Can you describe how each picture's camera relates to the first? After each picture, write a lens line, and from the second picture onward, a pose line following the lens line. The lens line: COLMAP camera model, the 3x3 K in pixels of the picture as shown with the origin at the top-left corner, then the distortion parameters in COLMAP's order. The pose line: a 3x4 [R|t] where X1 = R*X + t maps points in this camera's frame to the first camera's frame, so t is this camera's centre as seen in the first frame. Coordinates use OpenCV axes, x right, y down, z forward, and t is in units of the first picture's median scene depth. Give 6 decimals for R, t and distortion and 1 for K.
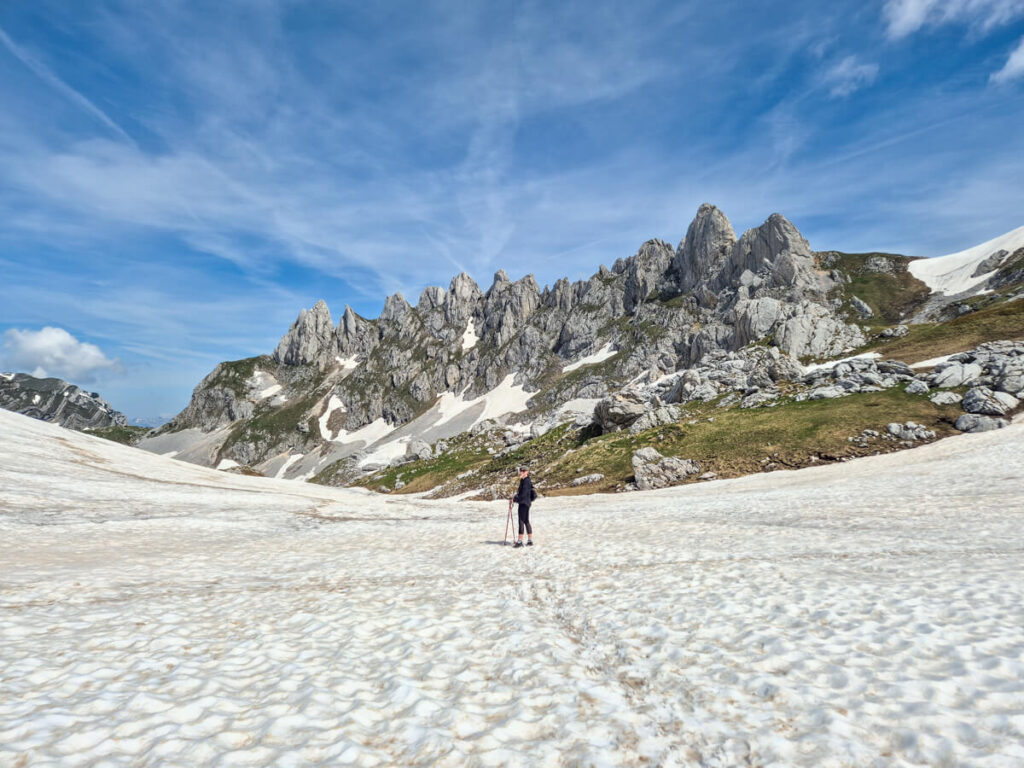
lens RADIAL K [[645.5, 0, 512.0], [0, 645.5, 384.0], [0, 0, 1]] dist [-0.001234, -0.001009]
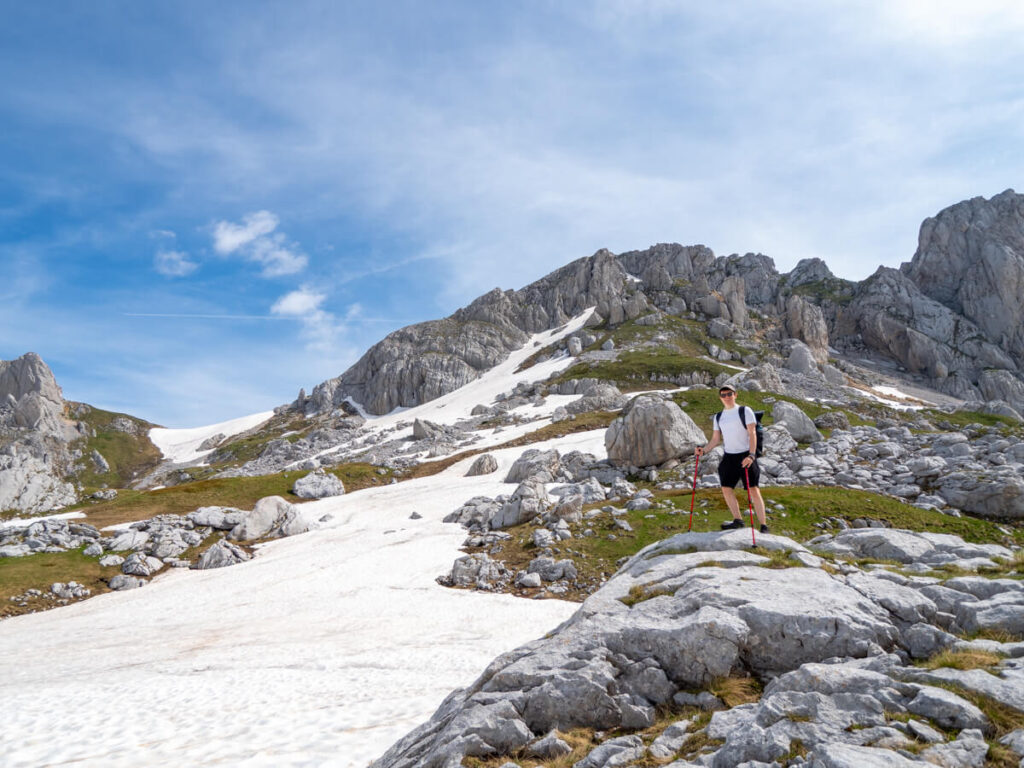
lens RADIAL K [[645.5, 0, 512.0], [0, 645.5, 384.0], [0, 0, 1]] dist [-0.001234, -0.001009]
pose [[0.518279, 0.237923, 0.821450, -0.015218], [-0.053851, 0.967695, -0.246305, -0.033385], [-0.853514, 0.083419, 0.514349, -0.243631]]
